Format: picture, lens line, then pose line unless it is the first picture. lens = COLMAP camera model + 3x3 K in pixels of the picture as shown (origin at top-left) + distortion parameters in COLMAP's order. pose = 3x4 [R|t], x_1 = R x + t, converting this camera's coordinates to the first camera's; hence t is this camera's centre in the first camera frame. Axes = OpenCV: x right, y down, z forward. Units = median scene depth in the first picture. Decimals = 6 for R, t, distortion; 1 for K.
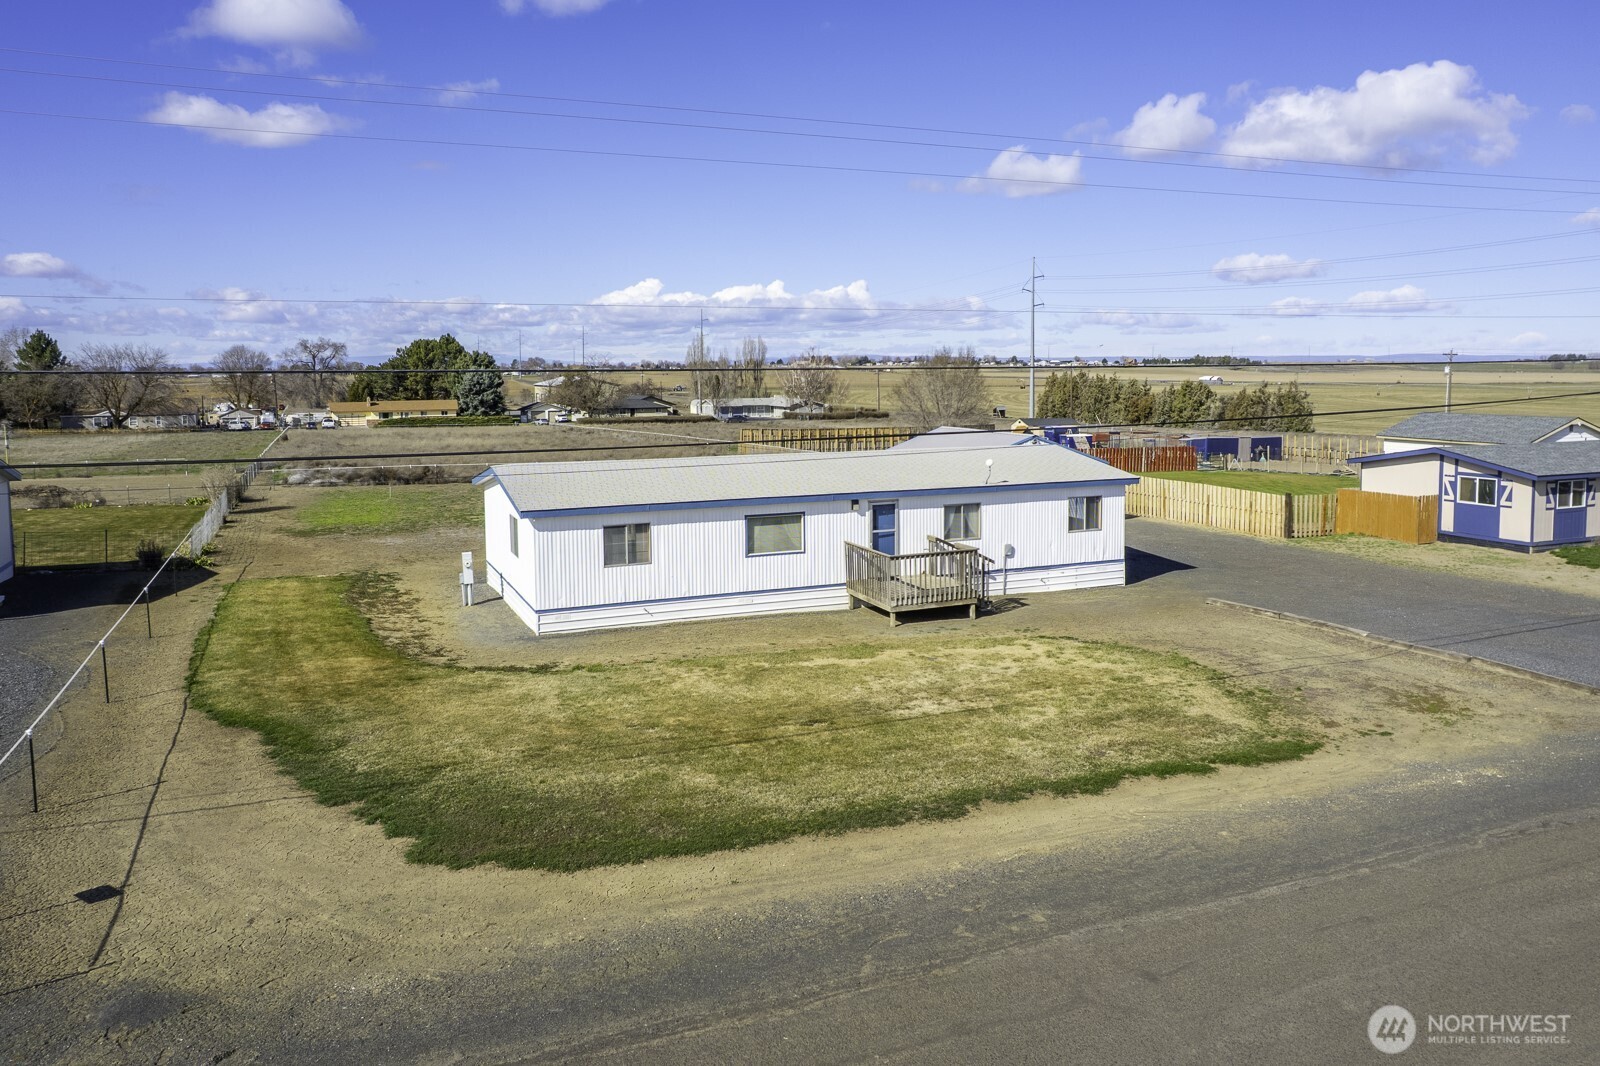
lens RADIAL K [[1138.8, 0, 800.0], [0, 1138.8, 533.0], [0, 0, 1]] dist [-0.042112, 0.002479]
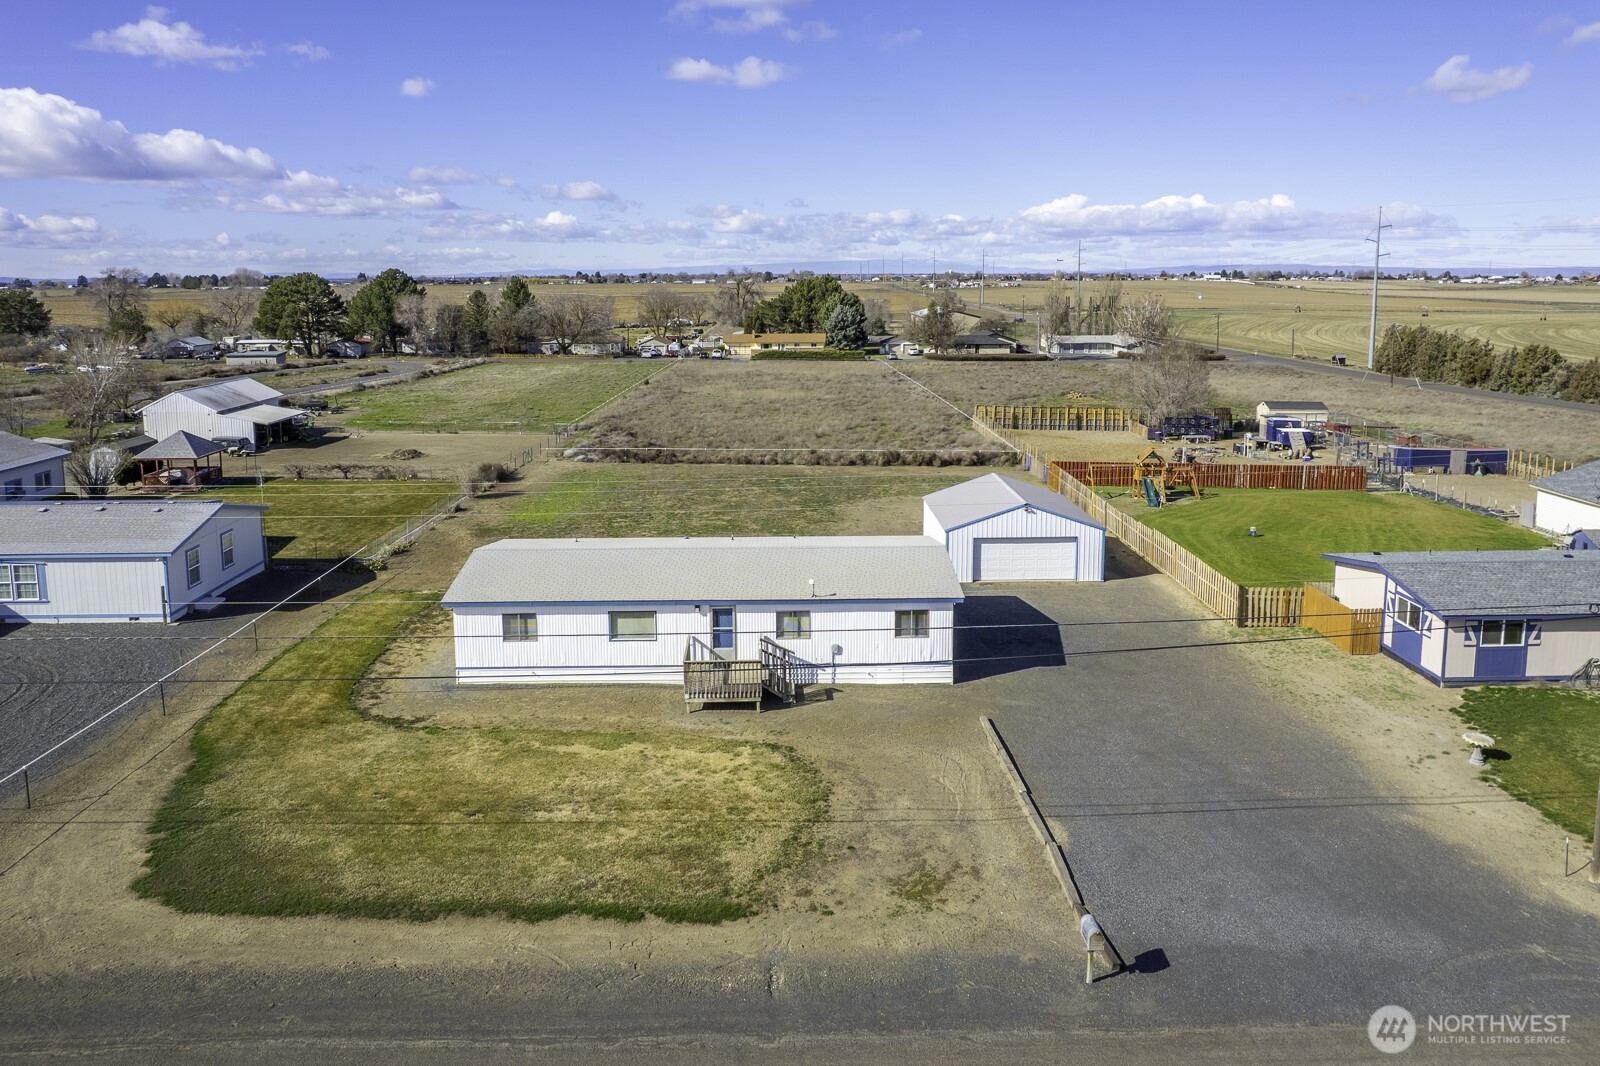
lens RADIAL K [[1035.4, 0, 808.0], [0, 1035.4, 472.8], [0, 0, 1]] dist [-0.050679, 0.031251]
pose [[0.931594, 0.071965, -0.356306, 0.548100], [-0.056437, 0.996956, 0.053801, -0.237403], [0.359093, -0.030012, 0.932819, -0.051460]]
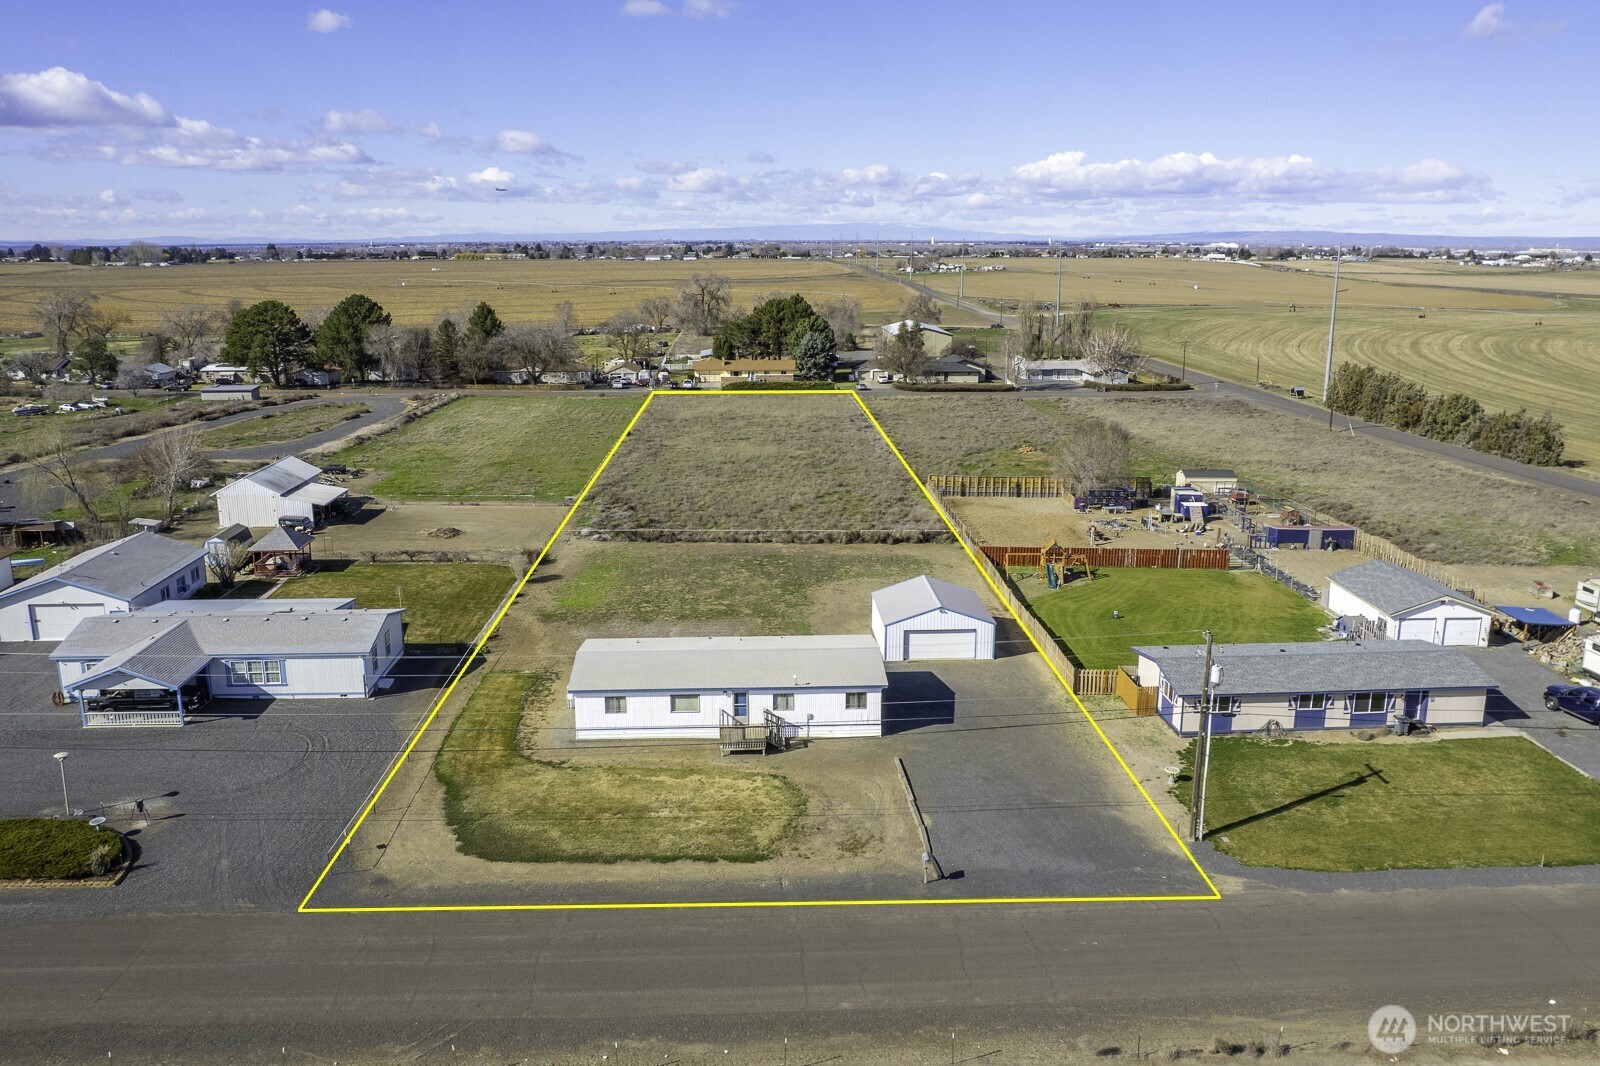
lens RADIAL K [[1138.8, 0, 800.0], [0, 1138.8, 533.0], [0, 0, 1]] dist [-0.042112, 0.002479]
pose [[0.939622, 0.088902, -0.330464, 0.815987], [-0.055463, 0.992461, 0.109291, -0.533891], [0.337689, -0.084363, 0.937469, -0.880715]]
